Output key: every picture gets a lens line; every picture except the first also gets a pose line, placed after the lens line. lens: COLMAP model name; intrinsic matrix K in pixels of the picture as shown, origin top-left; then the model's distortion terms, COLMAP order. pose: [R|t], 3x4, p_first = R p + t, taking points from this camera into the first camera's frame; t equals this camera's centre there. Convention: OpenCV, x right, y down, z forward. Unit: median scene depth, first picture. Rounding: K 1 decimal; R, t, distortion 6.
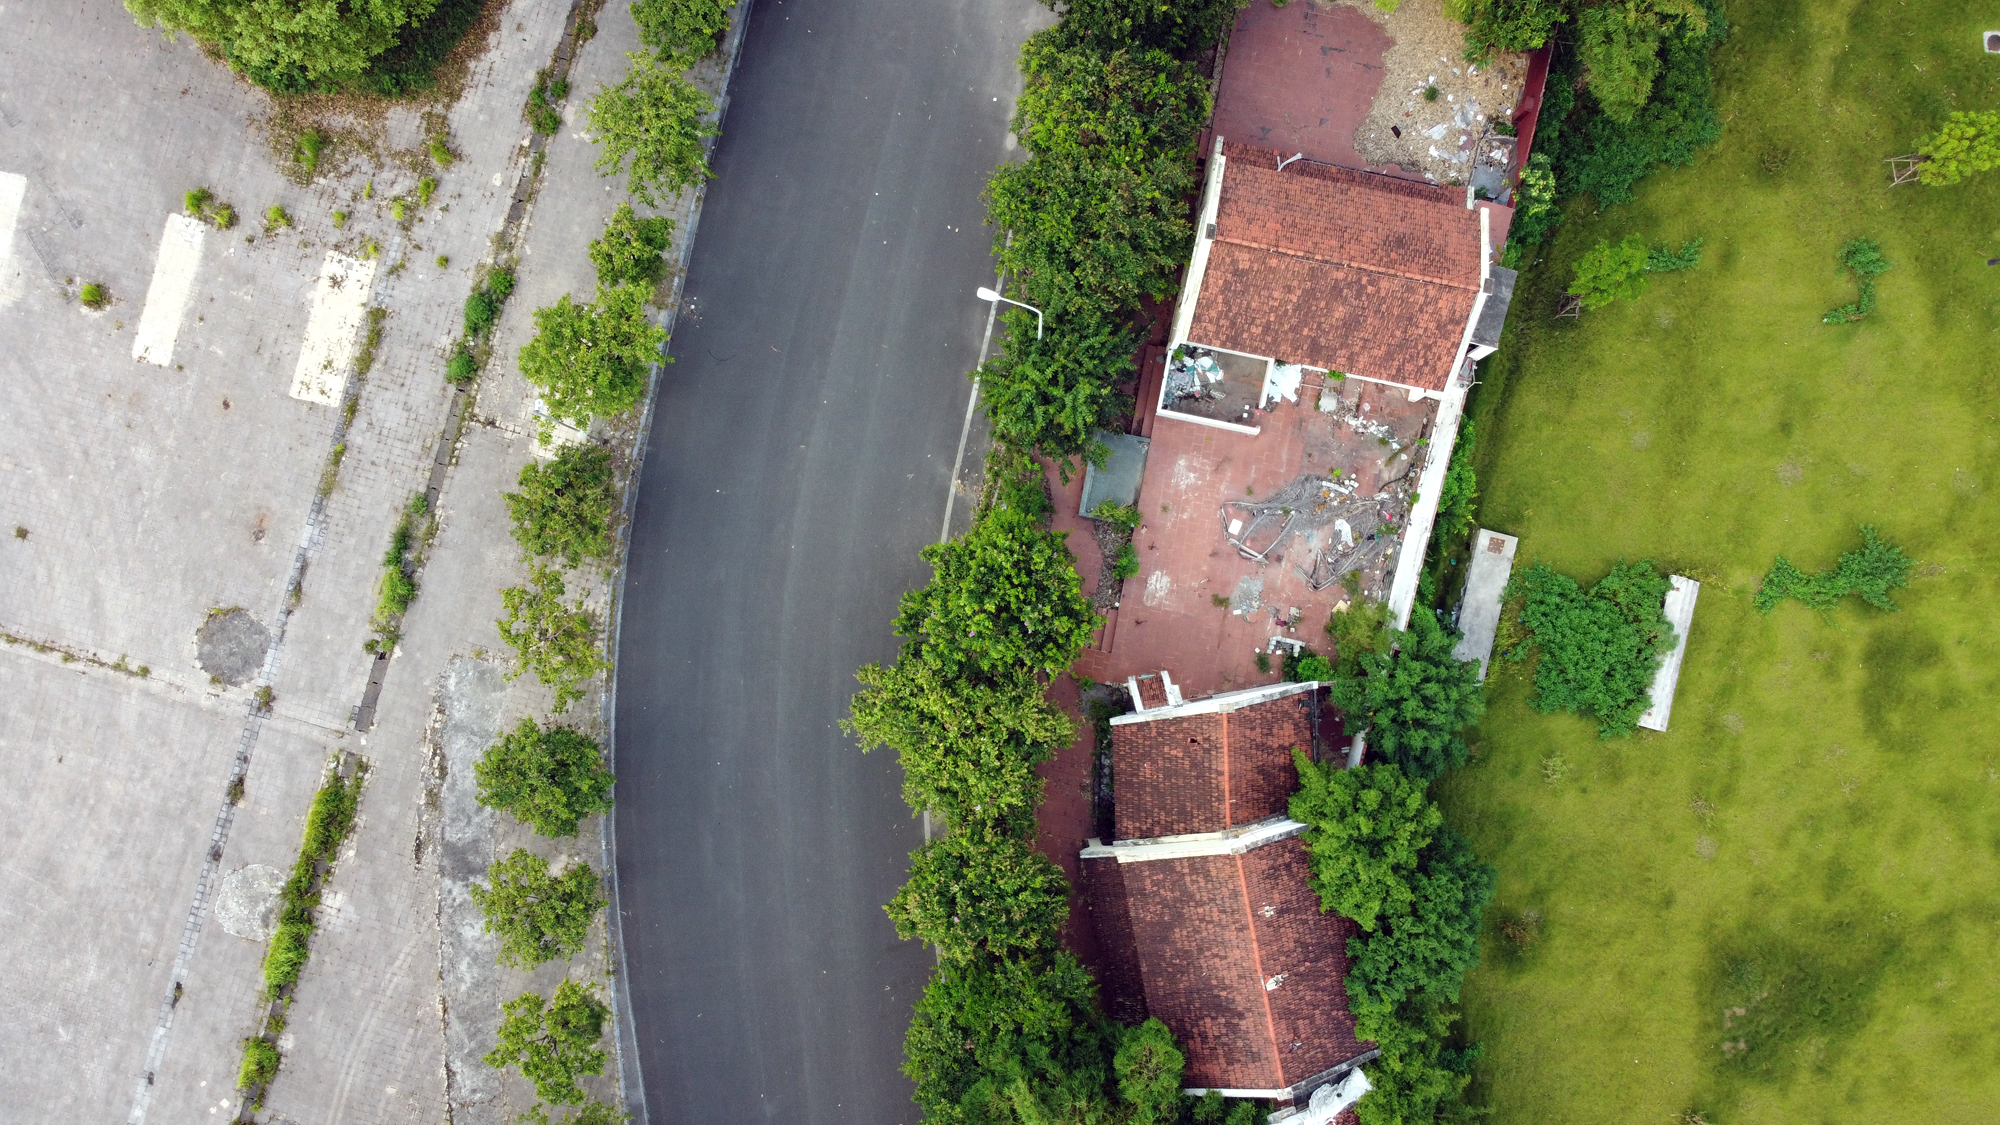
lens RADIAL K [[1514.7, 0, 1002.2], [0, 1514.7, 560.8], [0, 0, 1]] dist [-0.003151, -0.004192]
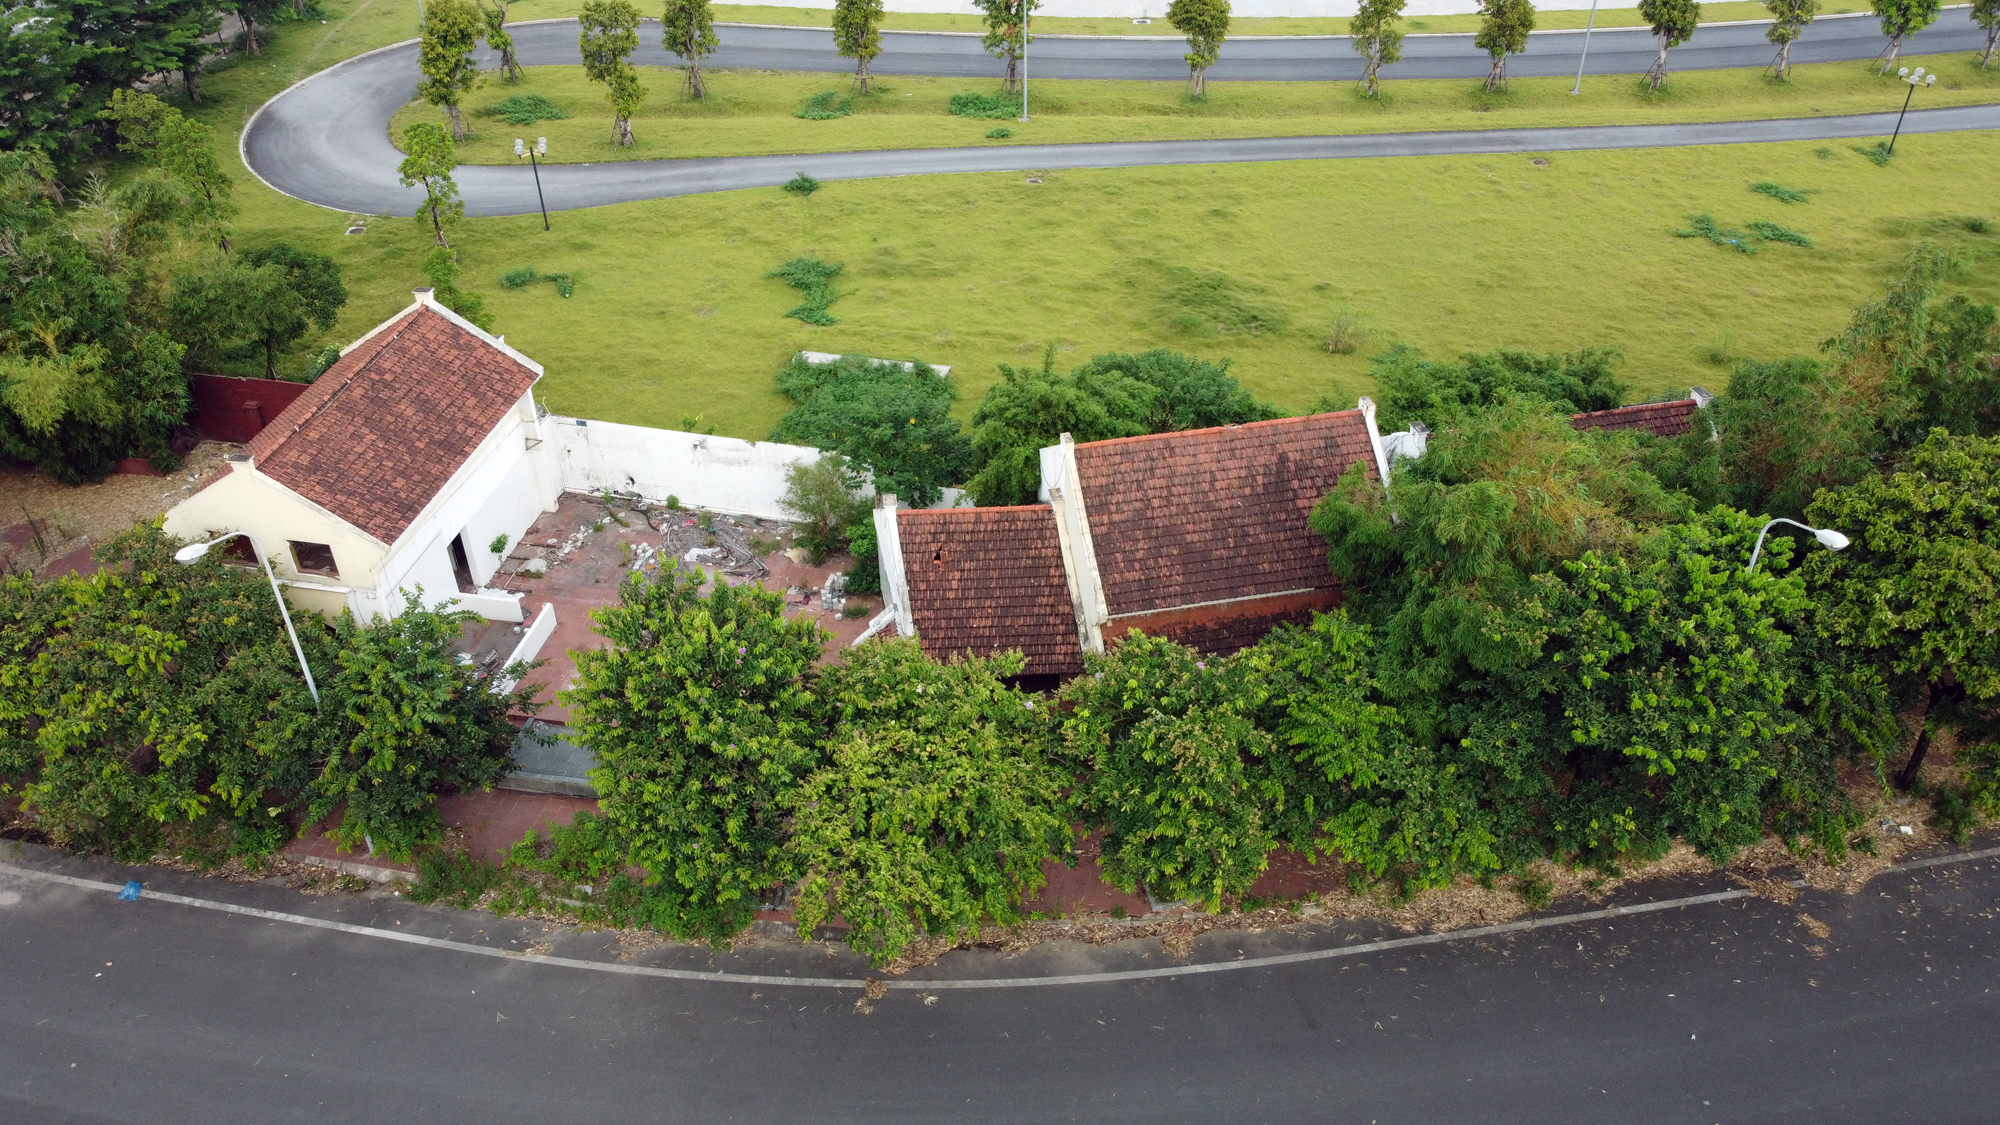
lens RADIAL K [[1514.7, 0, 1003.9], [0, 1514.7, 560.8], [0, 0, 1]] dist [-0.003151, -0.004192]
pose [[-0.018207, -0.589018, 0.807915, -0.440139], [0.999241, 0.017112, 0.034994, 0.116341], [-0.034437, 0.807939, 0.588260, 0.523905]]
